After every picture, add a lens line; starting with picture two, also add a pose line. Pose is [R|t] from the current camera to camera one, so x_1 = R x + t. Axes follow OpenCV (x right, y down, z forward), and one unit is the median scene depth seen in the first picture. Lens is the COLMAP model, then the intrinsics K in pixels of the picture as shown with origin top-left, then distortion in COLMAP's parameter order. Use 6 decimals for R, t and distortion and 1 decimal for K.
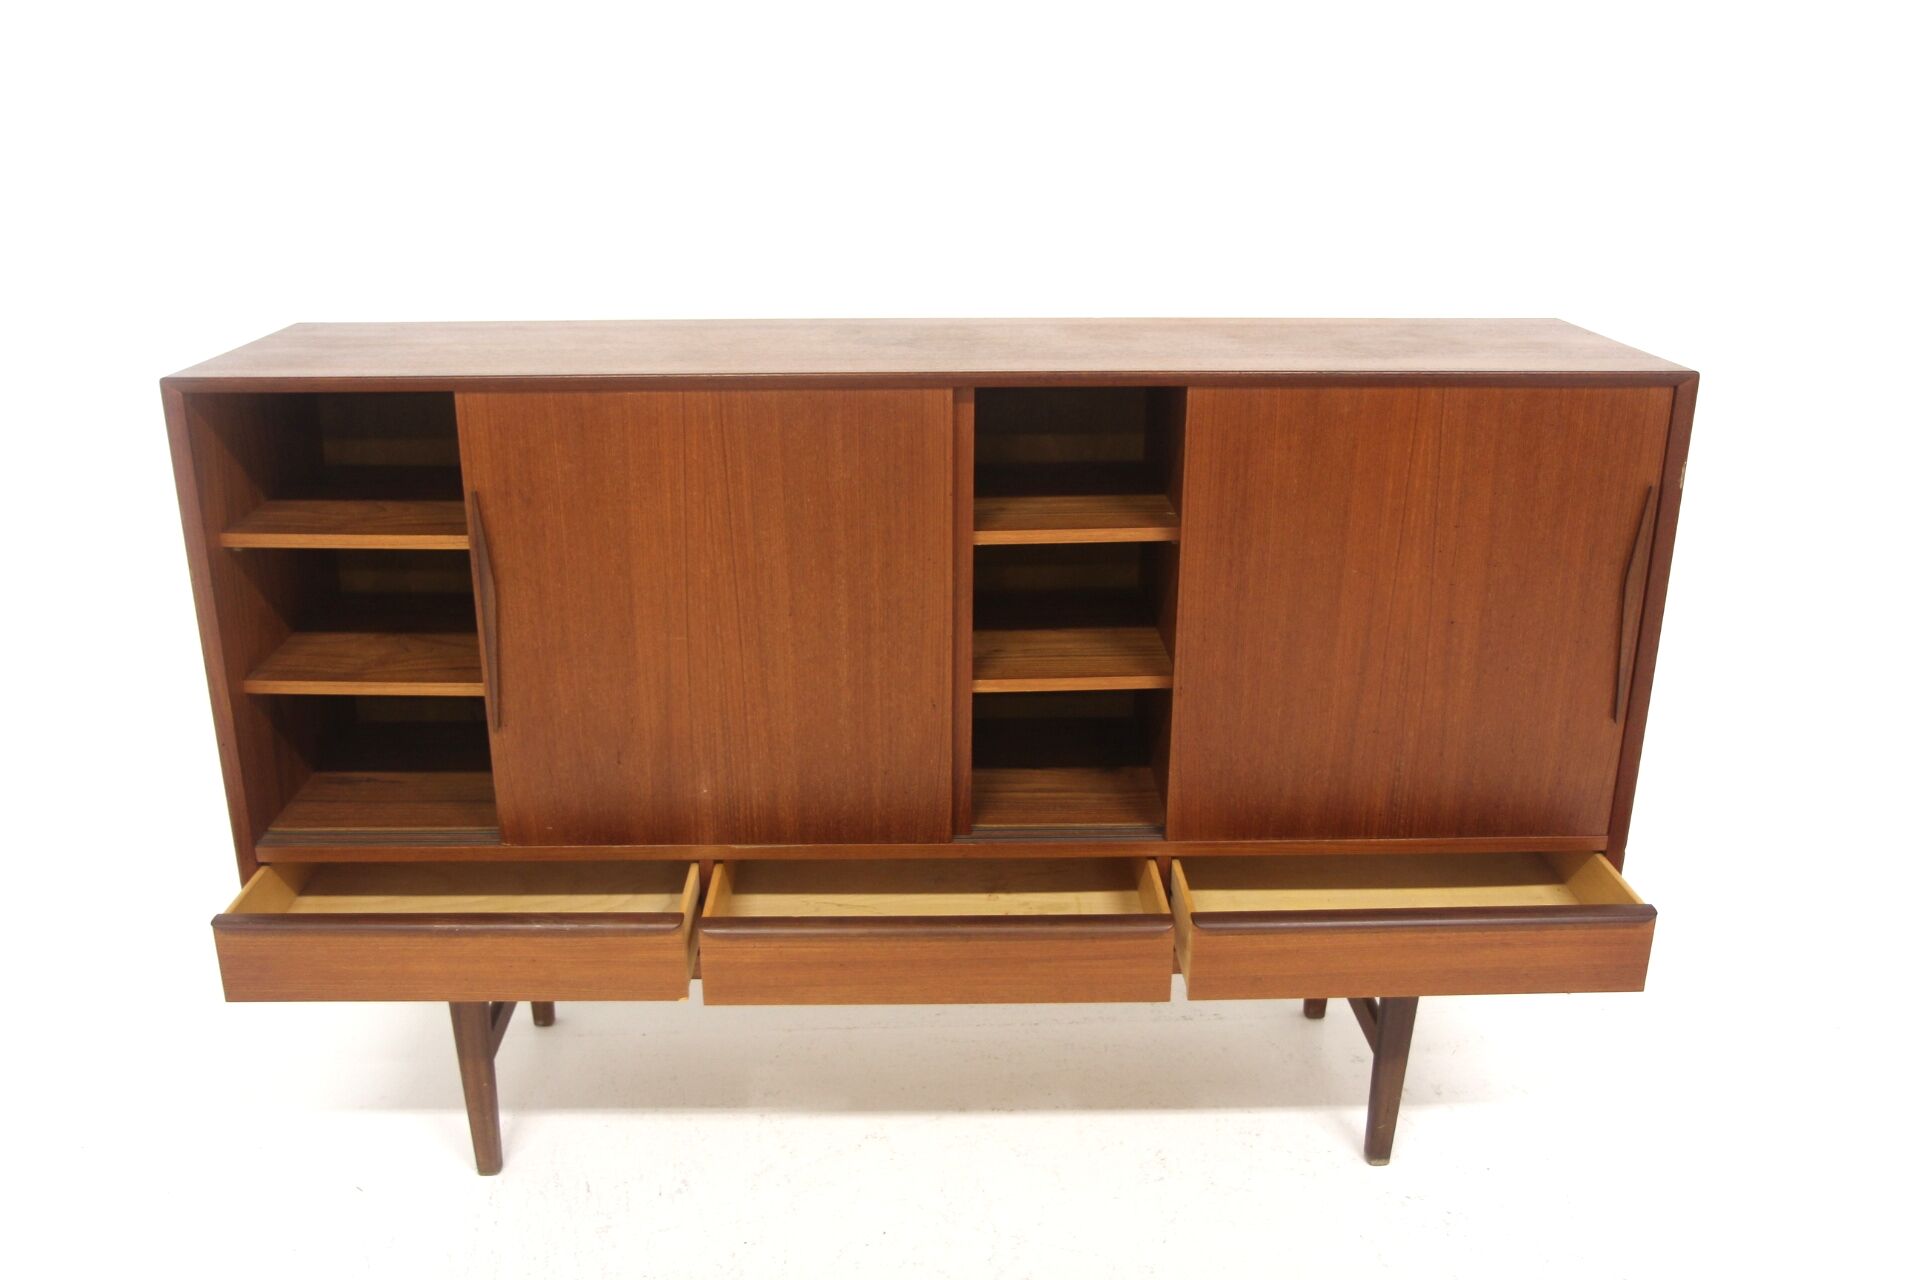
lens RADIAL K [[1448.2, 0, 959.5], [0, 1448.2, 703.6], [0, 0, 1]] dist [-0.008137, -0.004777]
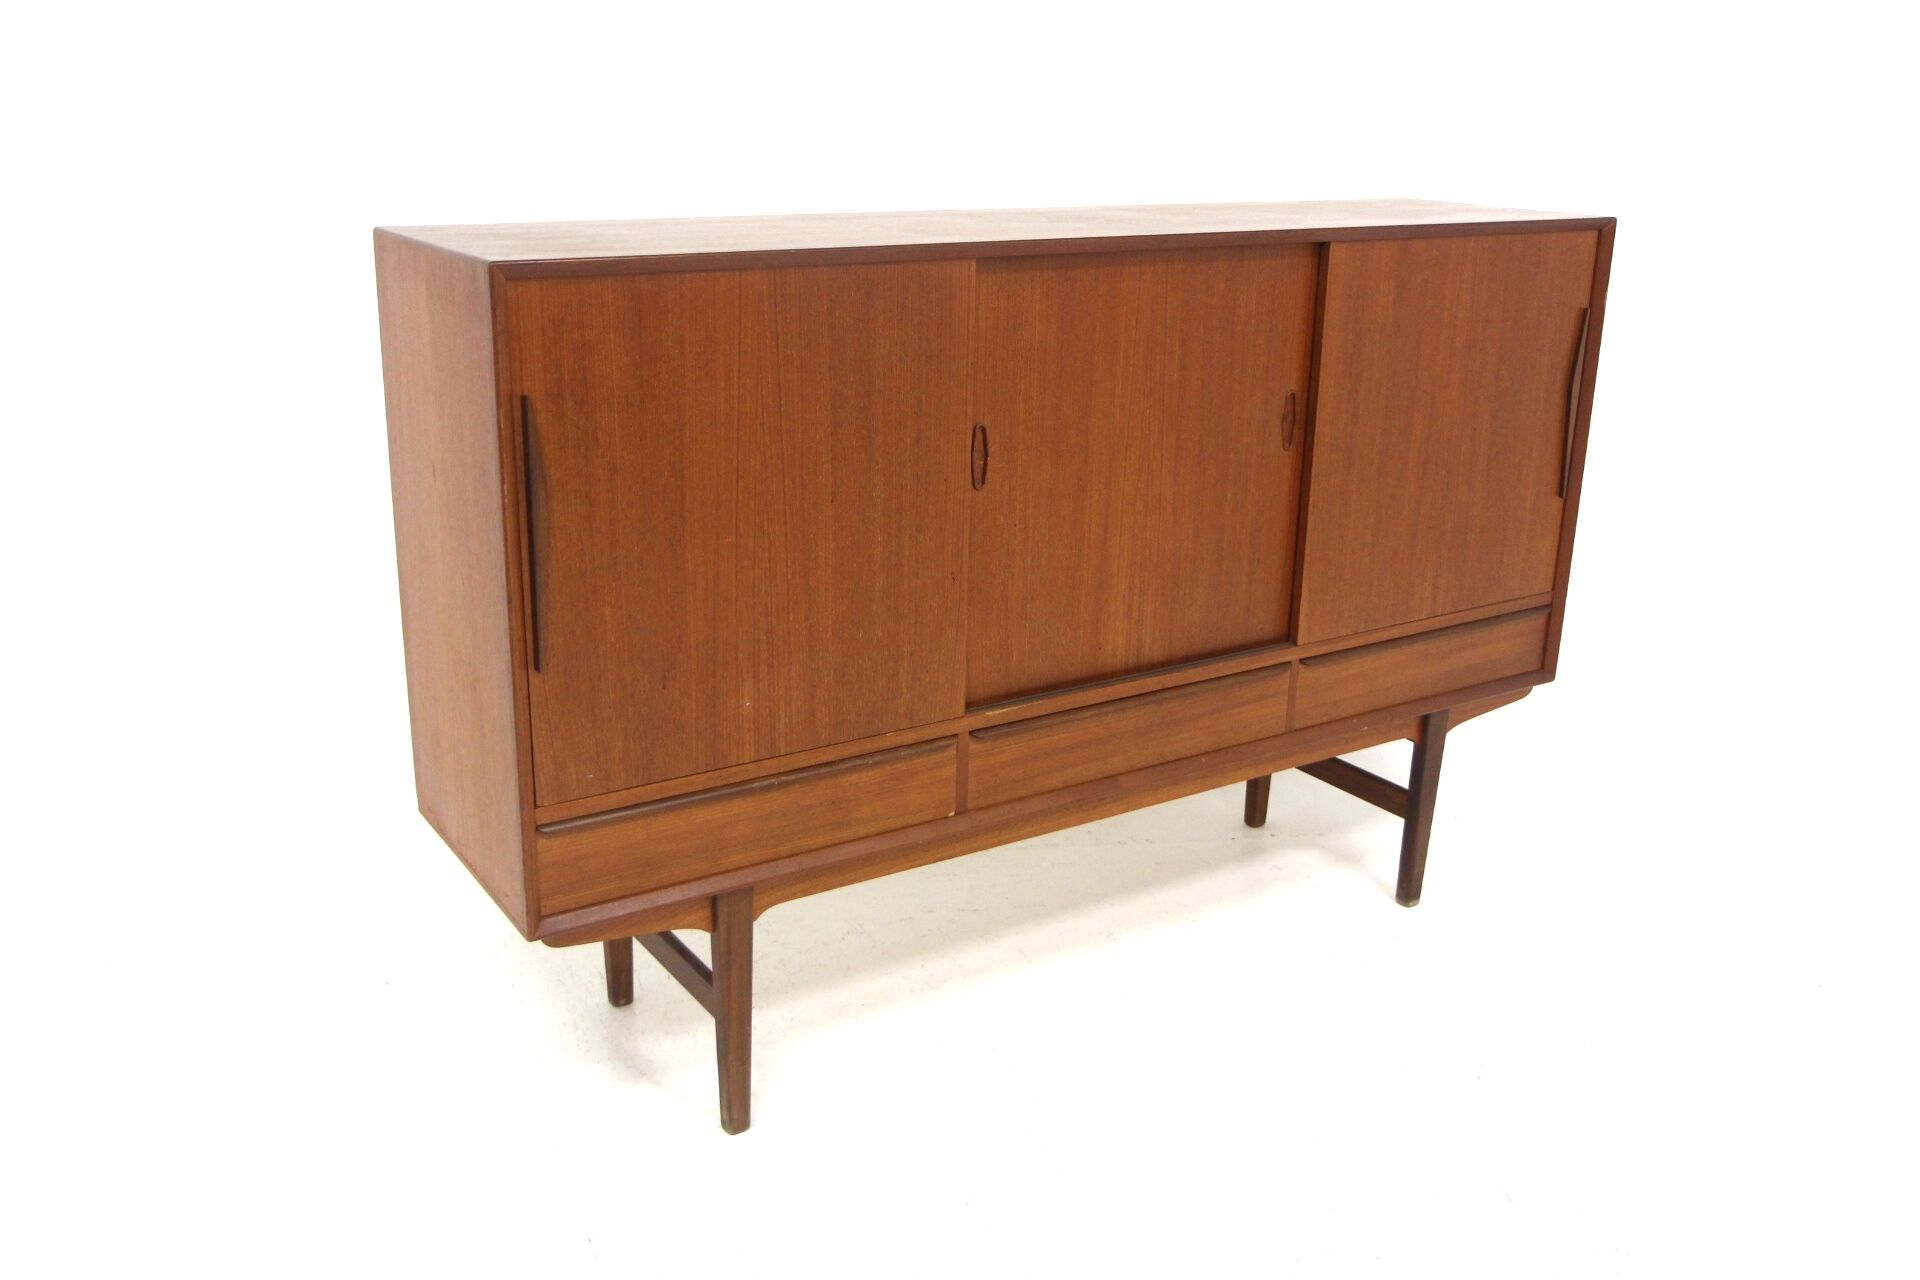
lens RADIAL K [[1751.8, 0, 960.0], [0, 1751.8, 640.0], [0, 0, 1]] dist [0.014642, 0.011113]
pose [[0.841843, -0.149155, 0.518704, -0.677976], [0.152840, 0.987598, 0.035930, 0.000581], [-0.517630, 0.049031, 0.854199, -0.029810]]
